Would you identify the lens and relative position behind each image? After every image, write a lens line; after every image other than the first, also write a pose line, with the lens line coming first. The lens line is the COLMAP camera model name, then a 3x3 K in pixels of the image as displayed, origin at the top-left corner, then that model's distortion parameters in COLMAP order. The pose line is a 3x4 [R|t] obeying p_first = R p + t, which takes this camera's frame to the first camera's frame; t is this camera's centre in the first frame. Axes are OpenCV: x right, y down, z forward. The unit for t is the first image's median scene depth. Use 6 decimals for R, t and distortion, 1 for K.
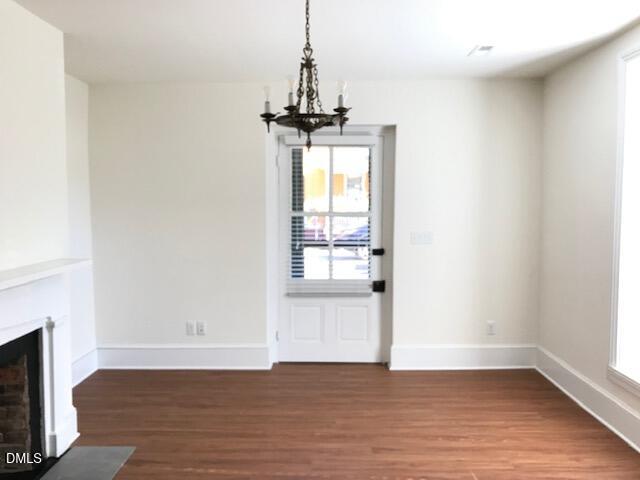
lens RADIAL K [[524.8, 0, 324.1], [0, 524.8, 238.9], [0, 0, 1]] dist [0.069147, -0.052205]
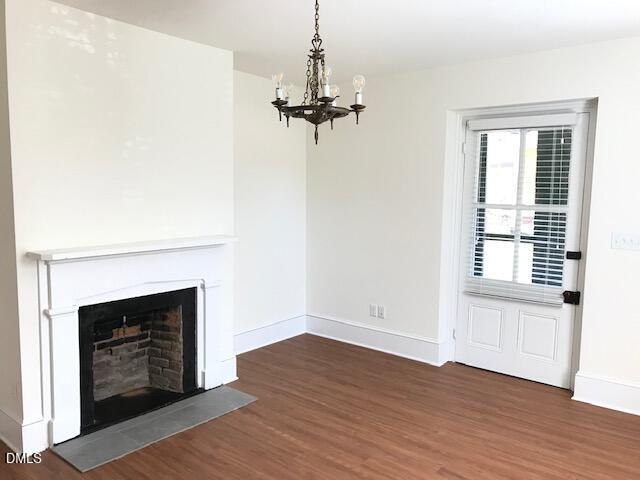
lens RADIAL K [[524.8, 0, 324.1], [0, 524.8, 238.9], [0, 0, 1]] dist [0.069147, -0.052205]
pose [[0.793218, 0.072507, -0.604606, 0.375912], [-0.057851, 0.997368, 0.043711, -0.018547], [0.606184, 0.000304, 0.795324, 0.133678]]
